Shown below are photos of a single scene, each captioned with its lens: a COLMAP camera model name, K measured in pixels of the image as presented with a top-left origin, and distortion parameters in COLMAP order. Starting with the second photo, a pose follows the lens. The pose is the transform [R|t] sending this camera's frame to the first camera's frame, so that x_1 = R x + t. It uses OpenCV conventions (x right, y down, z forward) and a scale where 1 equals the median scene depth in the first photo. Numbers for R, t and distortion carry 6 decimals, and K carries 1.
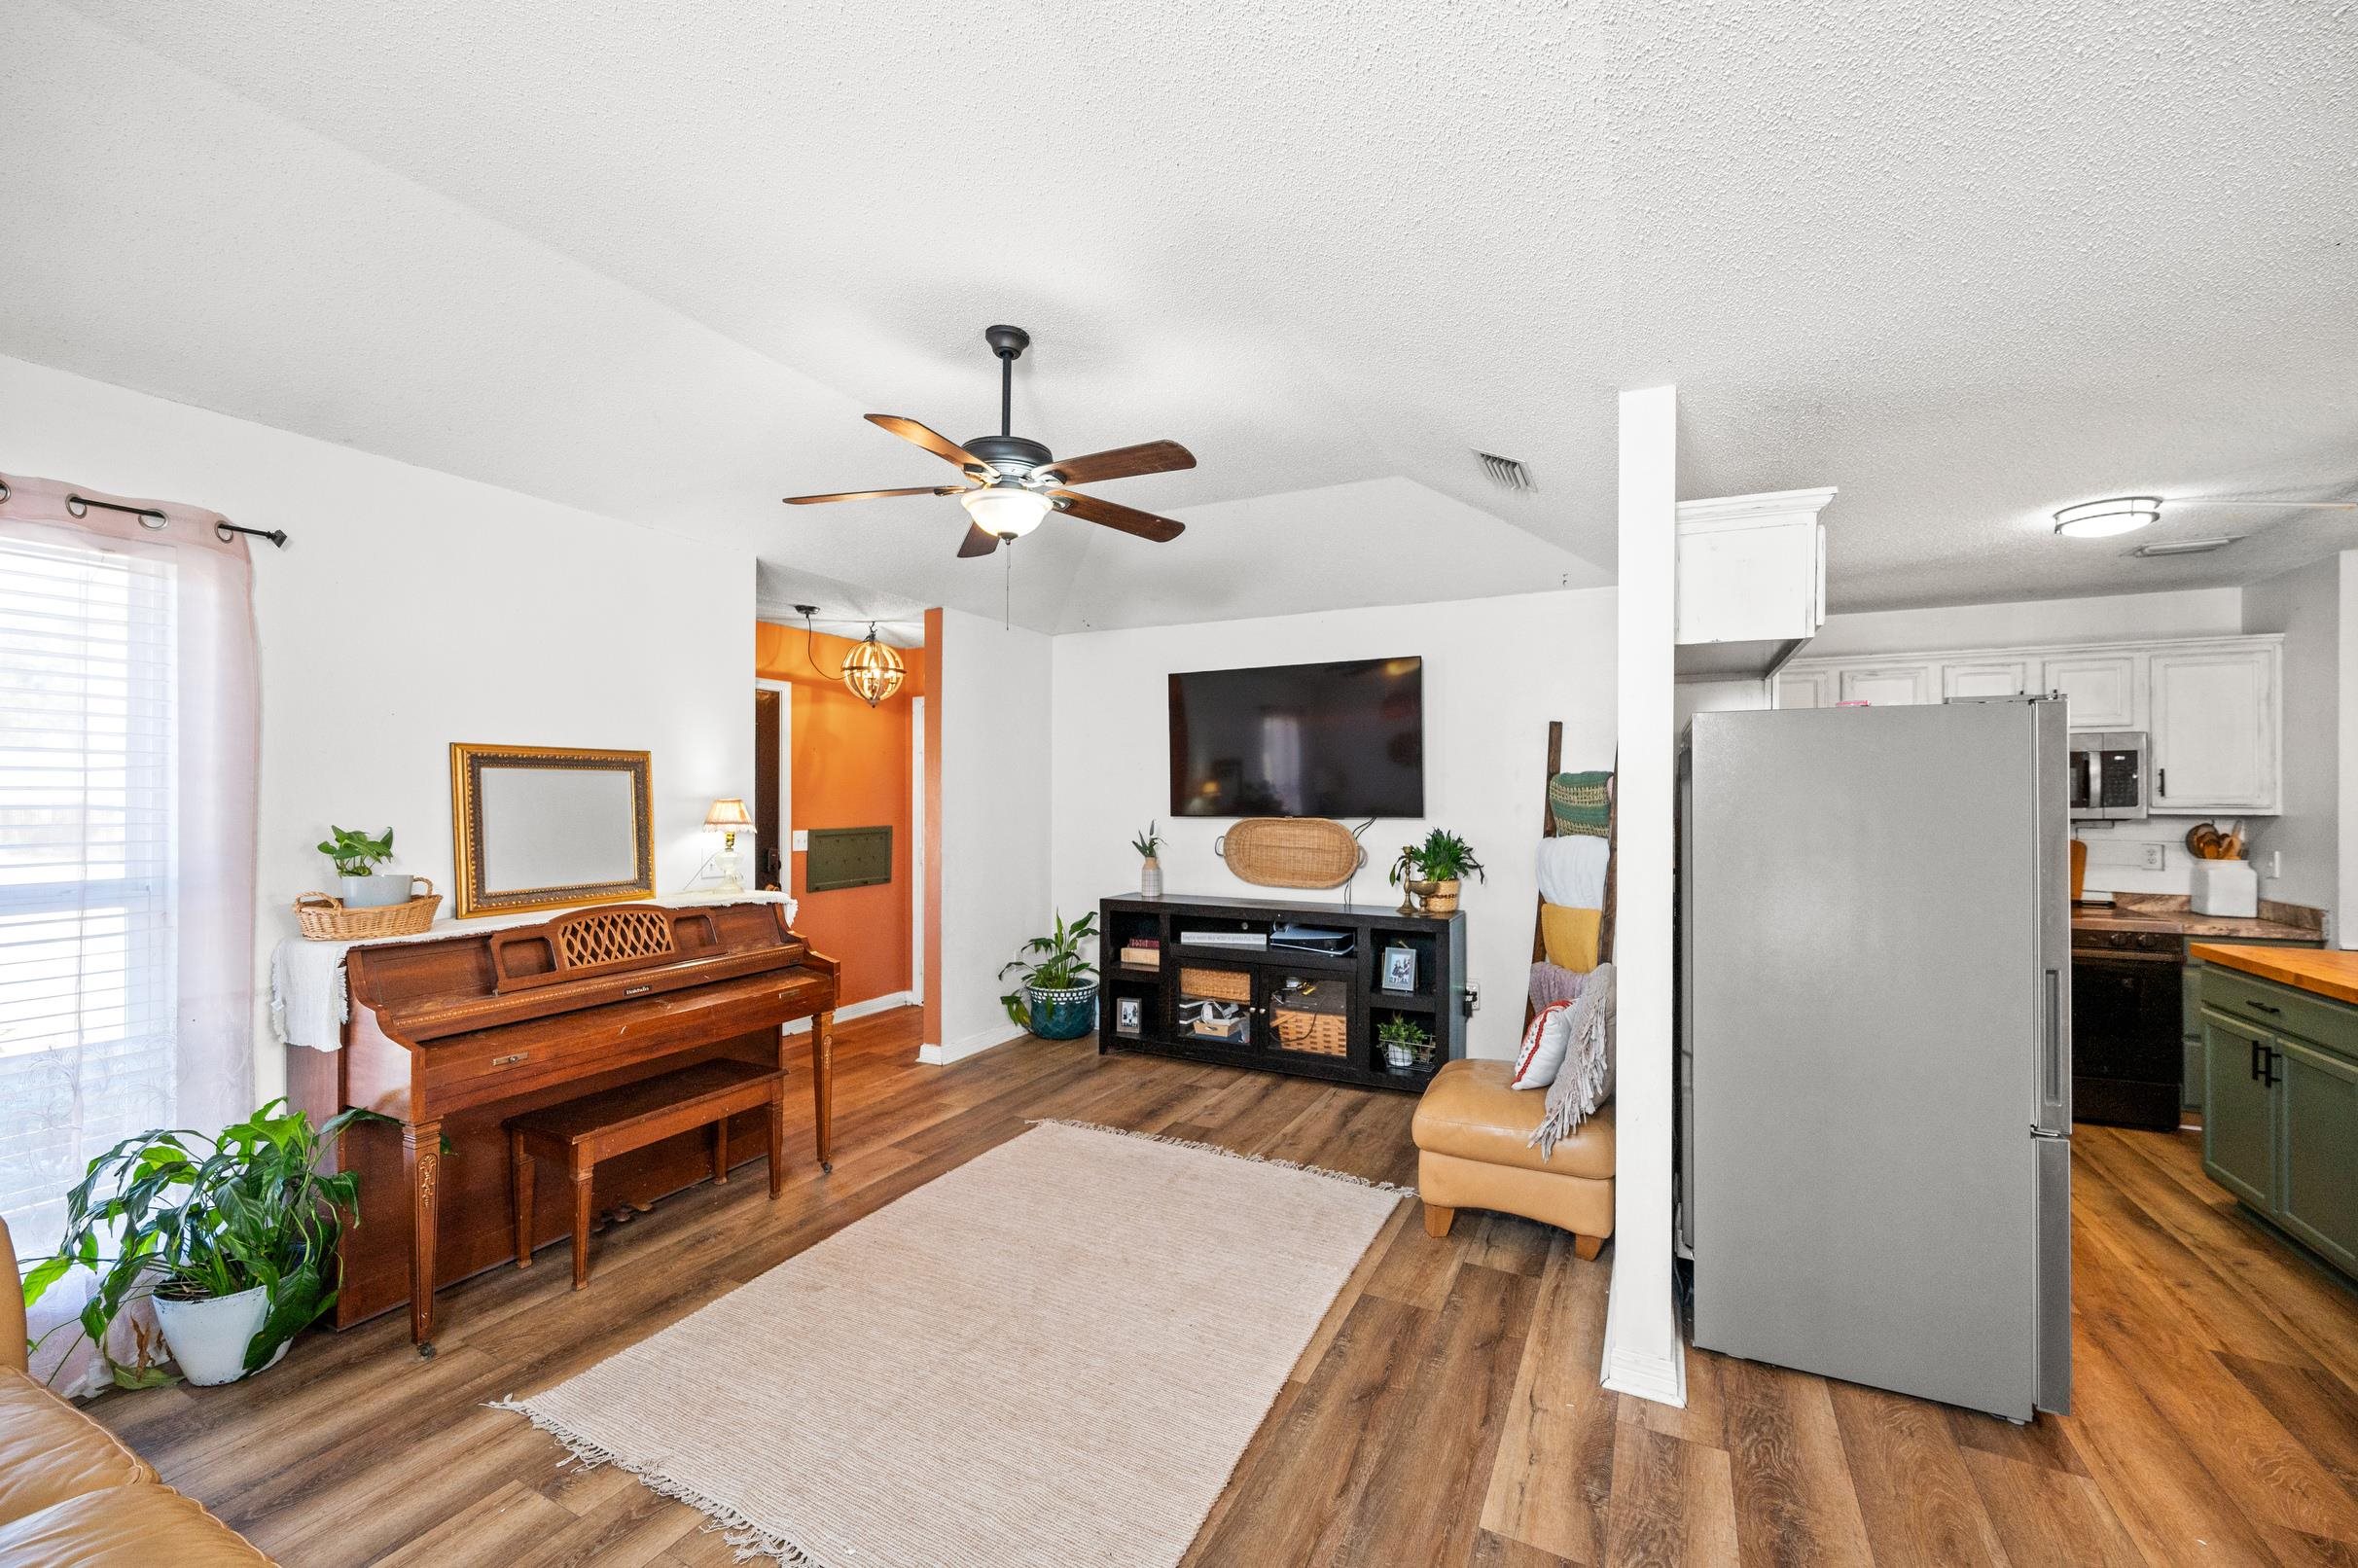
lens RADIAL K [[938.4, 0, 1185.4], [0, 938.4, 790.1], [0, 0, 1]] dist [-0.000497, 0.000065]
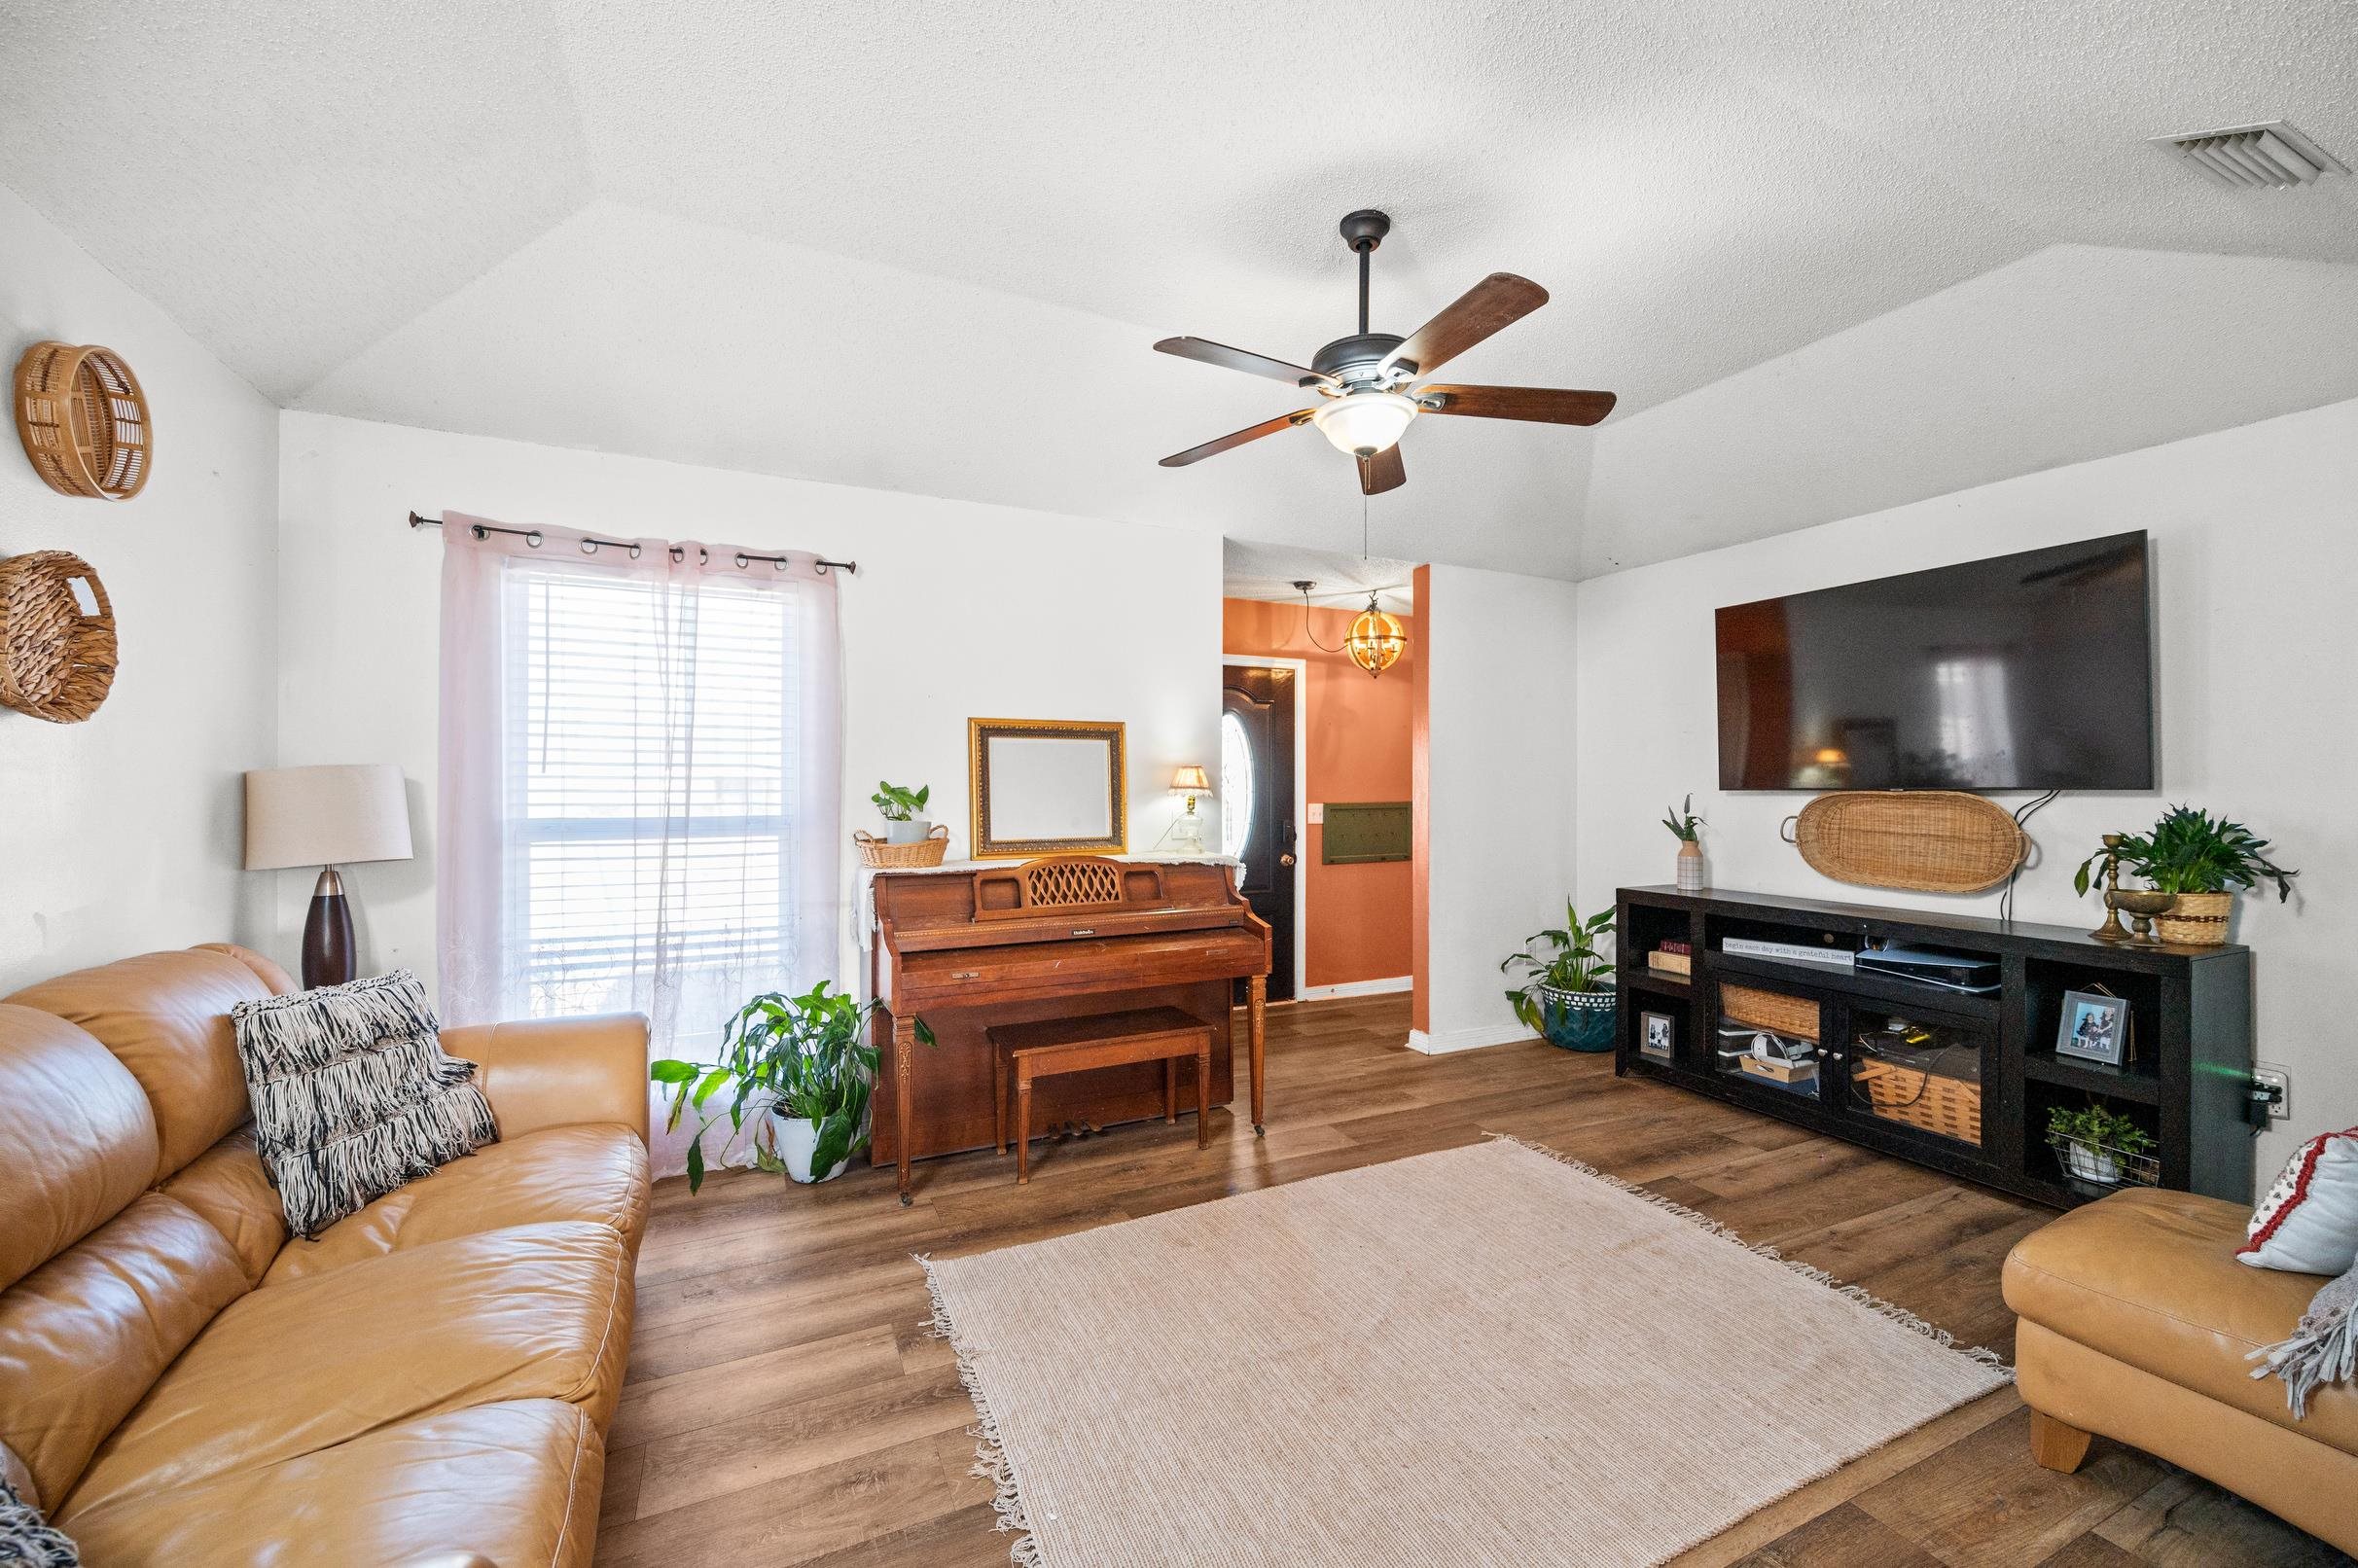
lens RADIAL K [[941.9, 0, 1190.8], [0, 941.9, 782.1], [0, 0, 1]] dist [0.000351, -0.000066]
pose [[0.793236, -0.002319, -0.608910, 0.146997], [0.003572, 0.999993, 0.000845, 0.024579], [0.608904, -0.002846, 0.793239, 0.136478]]
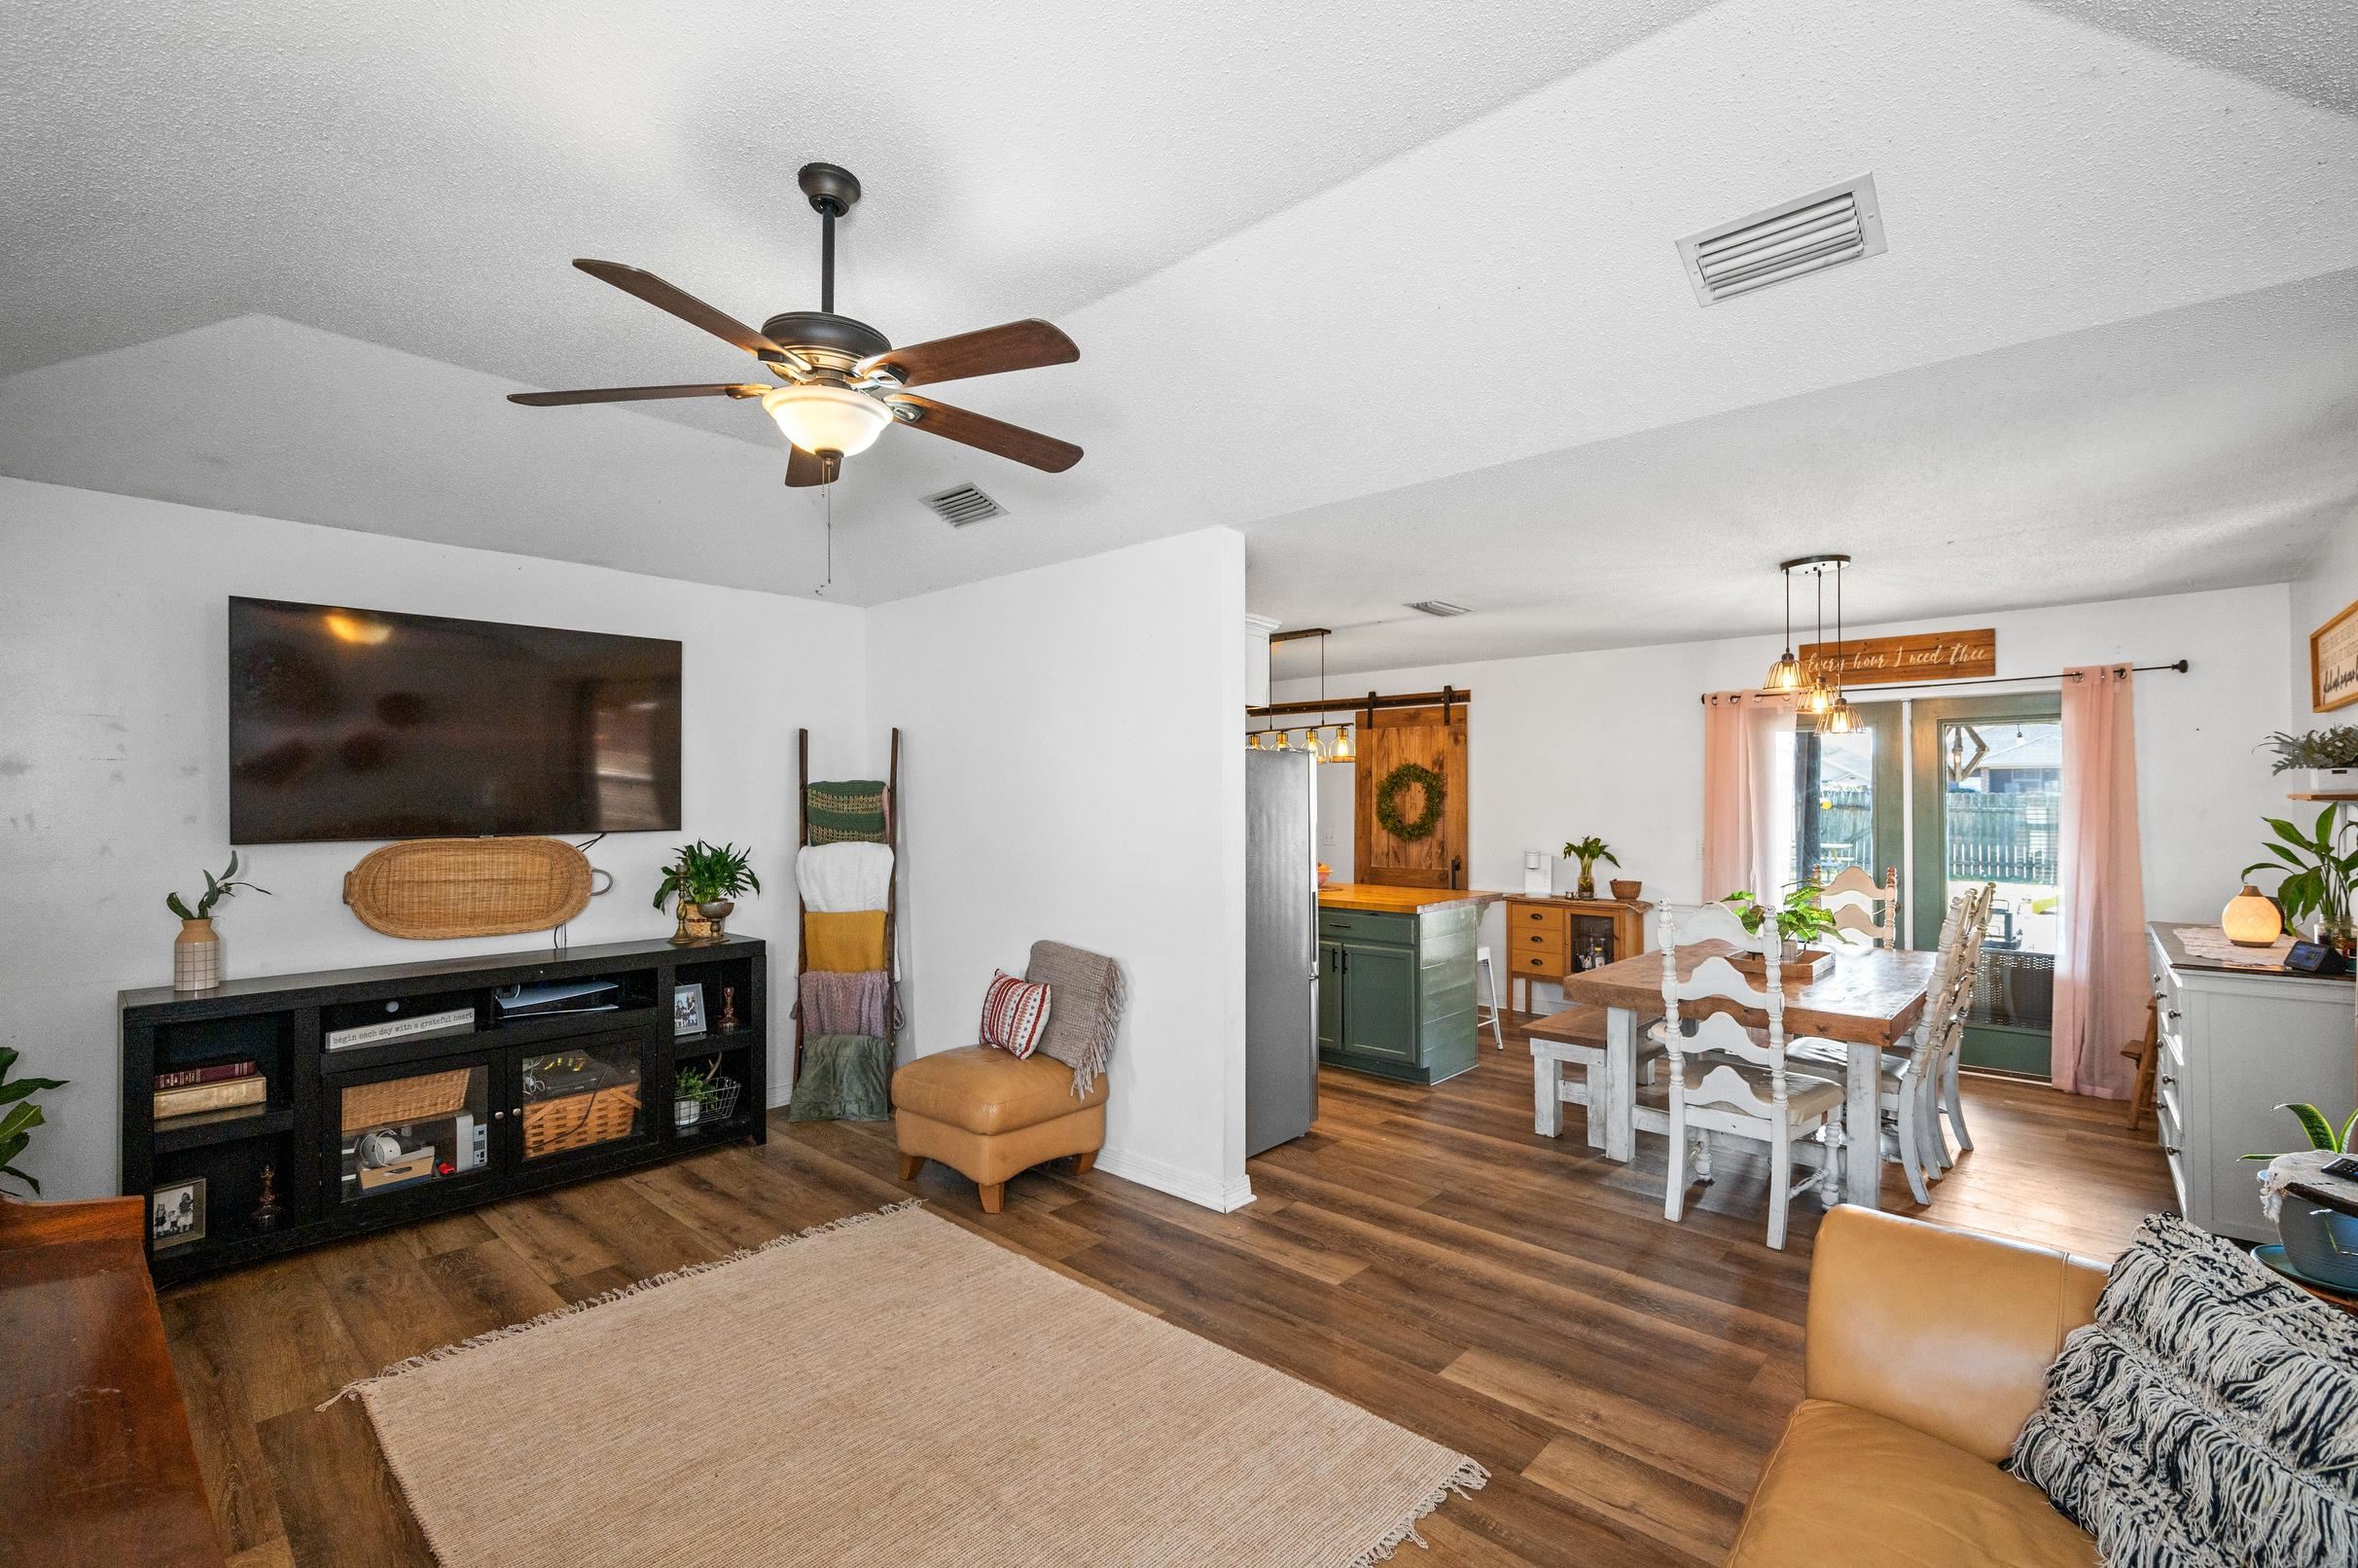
lens RADIAL K [[1031.9, 0, 1184.6], [0, 1031.9, 792.4], [0, 0, 1]] dist [0.000278, 0.000113]
pose [[0.267123, 0.003028, 0.963658, -0.605241], [-0.001268, 0.999995, -0.002791, -0.003699], [-0.963662, -0.000477, 0.267126, 0.350190]]
